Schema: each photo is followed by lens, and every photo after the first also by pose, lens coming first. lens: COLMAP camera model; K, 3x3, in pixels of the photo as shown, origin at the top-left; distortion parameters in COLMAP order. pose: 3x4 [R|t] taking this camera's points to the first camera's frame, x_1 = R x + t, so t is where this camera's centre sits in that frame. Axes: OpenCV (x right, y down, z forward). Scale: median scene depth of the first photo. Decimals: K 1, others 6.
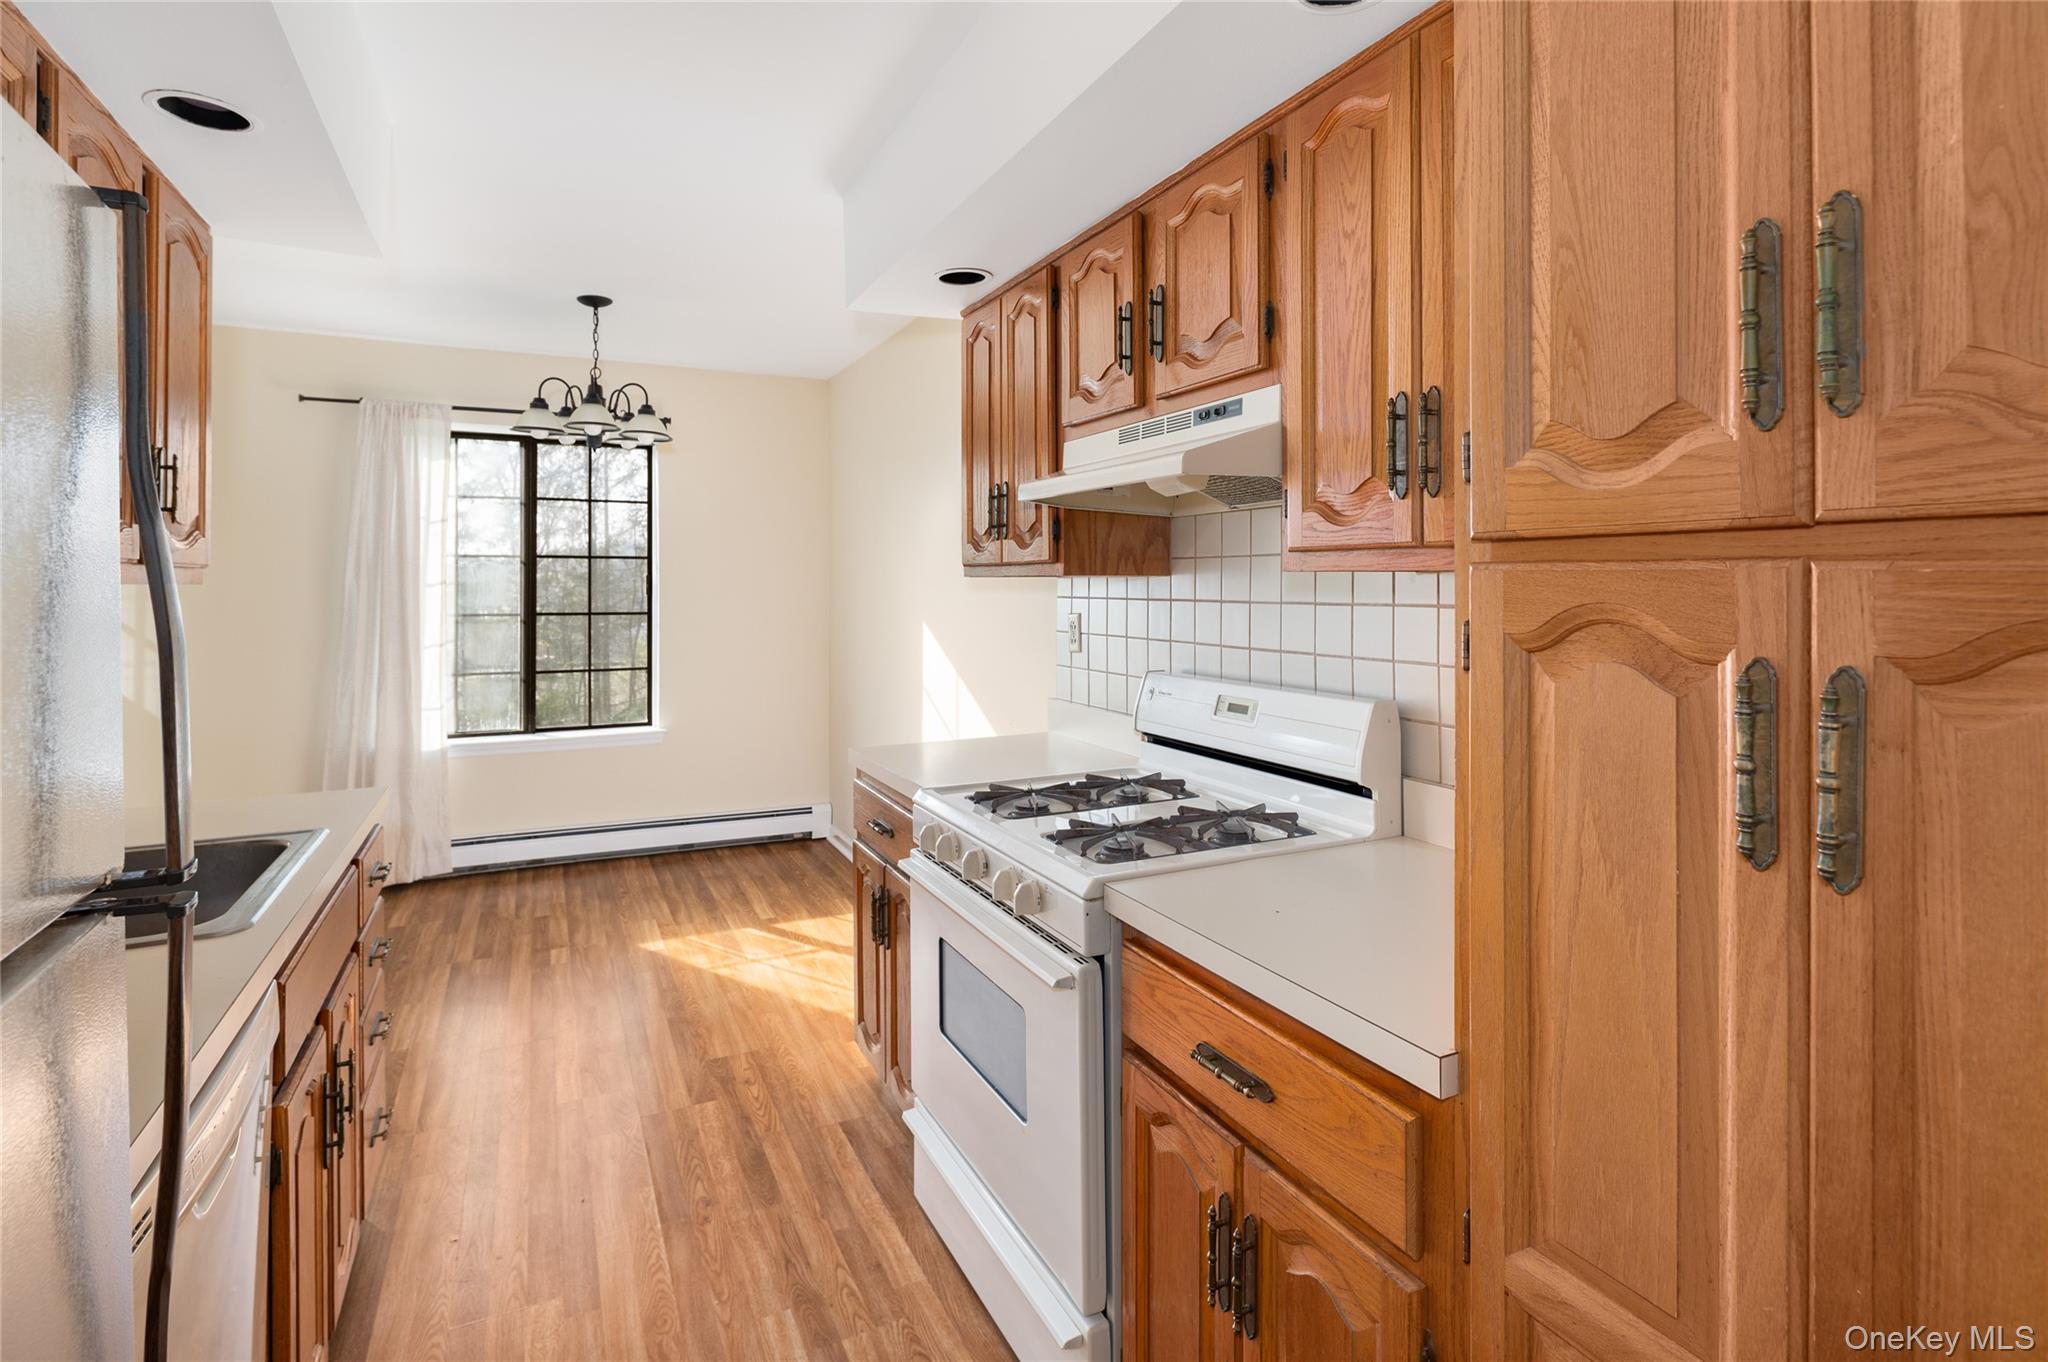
lens RADIAL K [[995.3, 0, 1018.5], [0, 995.3, 594.7], [0, 0, 1]] dist [0.005683, -0.003463]
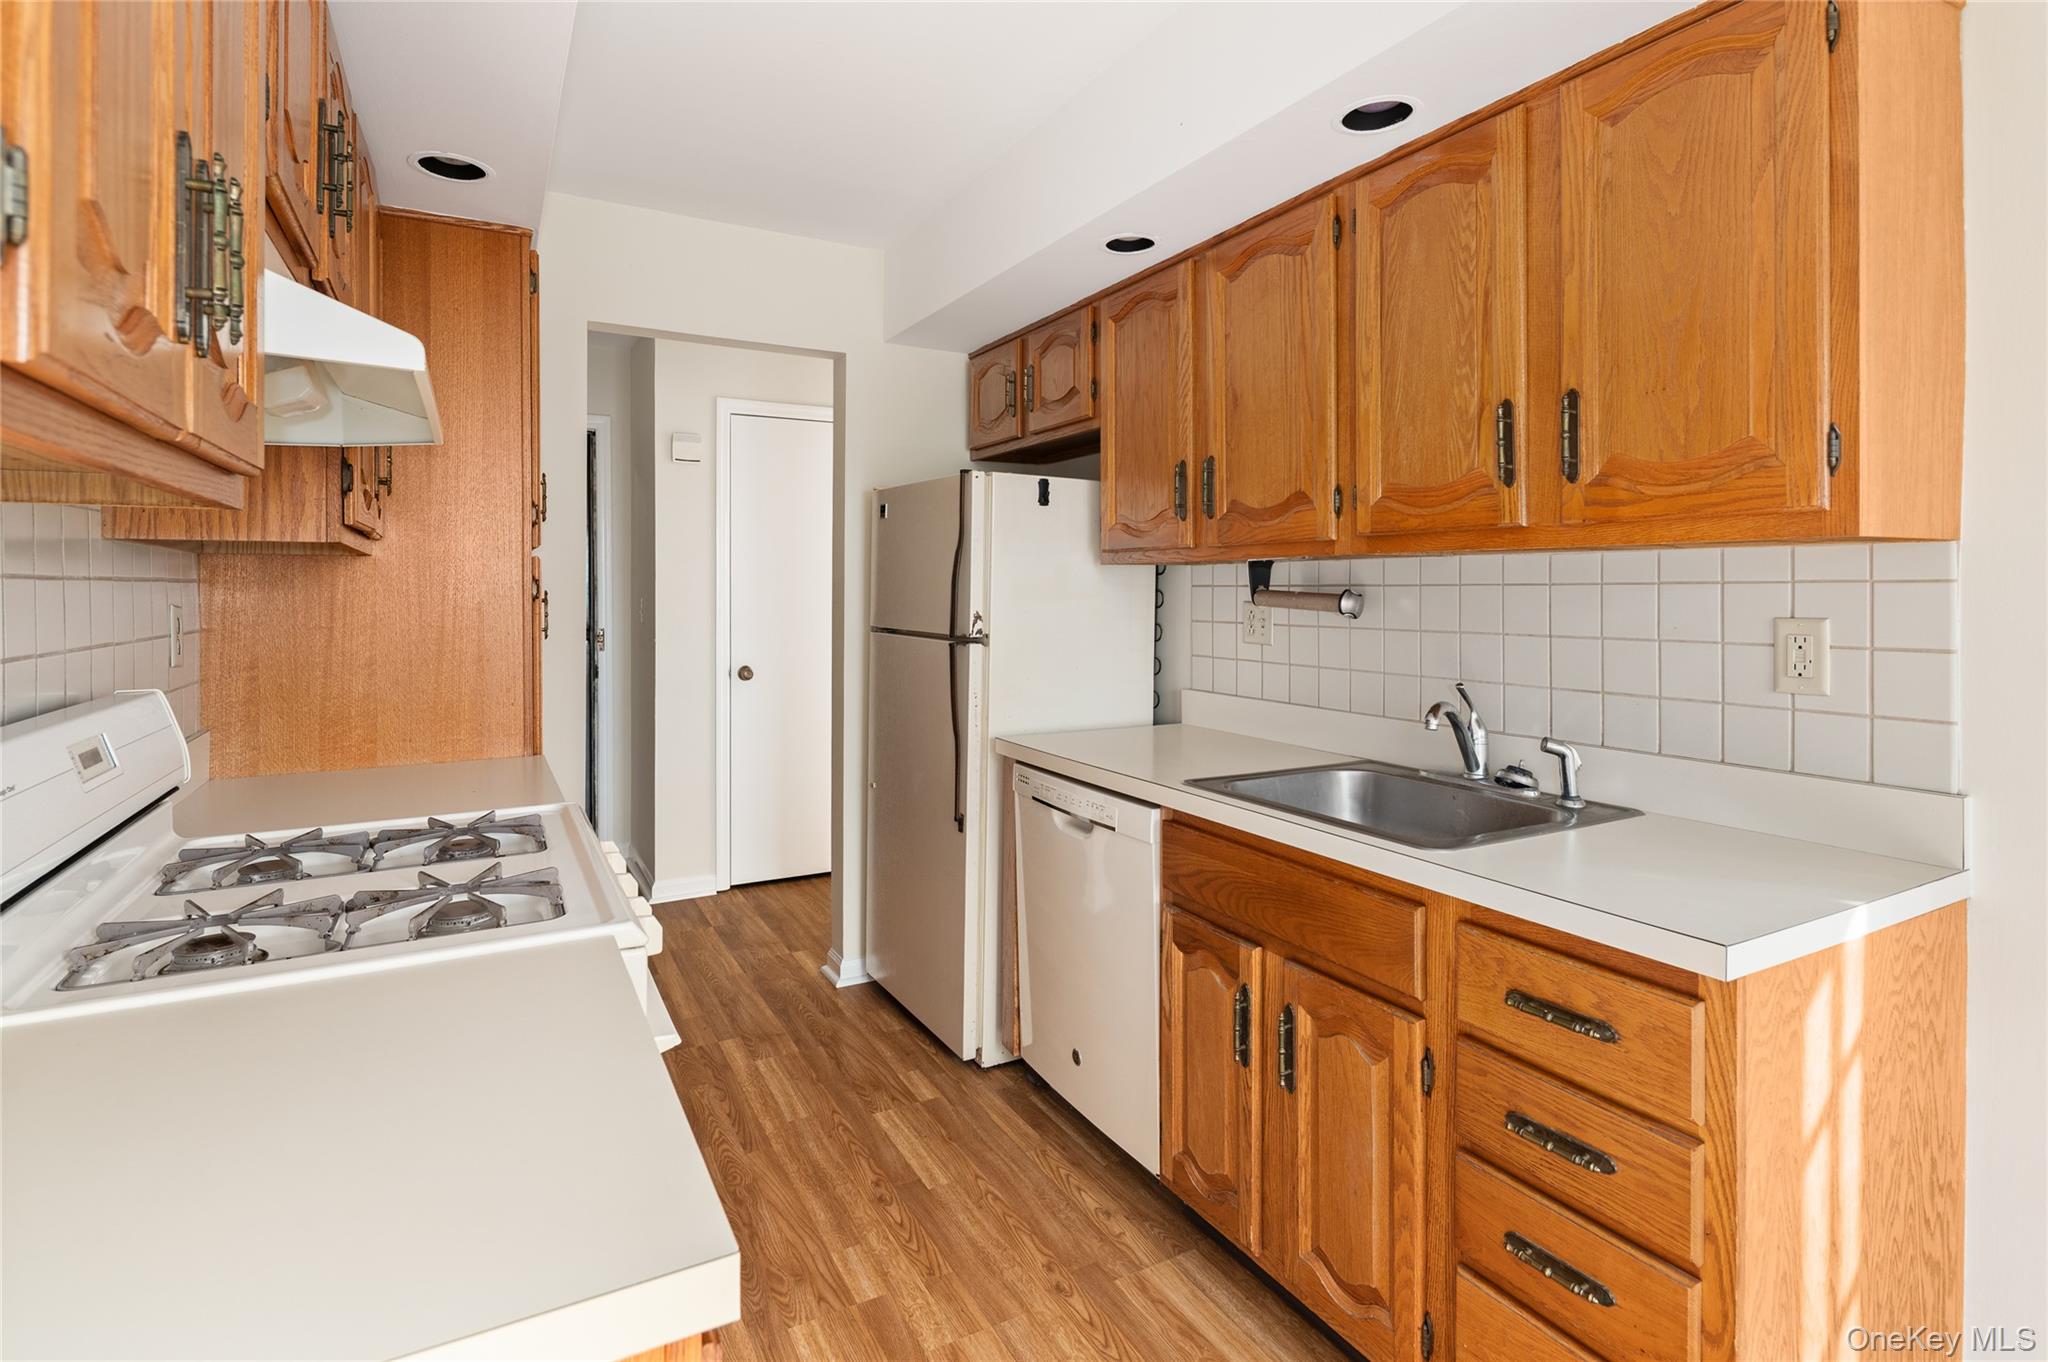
lens RADIAL K [[995.3, 0, 1031.2], [0, 995.3, 587.2], [0, 0, 1]] dist [0.005683, -0.003463]
pose [[-0.998370, 0.005219, -0.056837, -0.342134], [0.004412, 0.999888, 0.014315, 0.010396], [0.056905, 0.014041, -0.998281, 1.855952]]
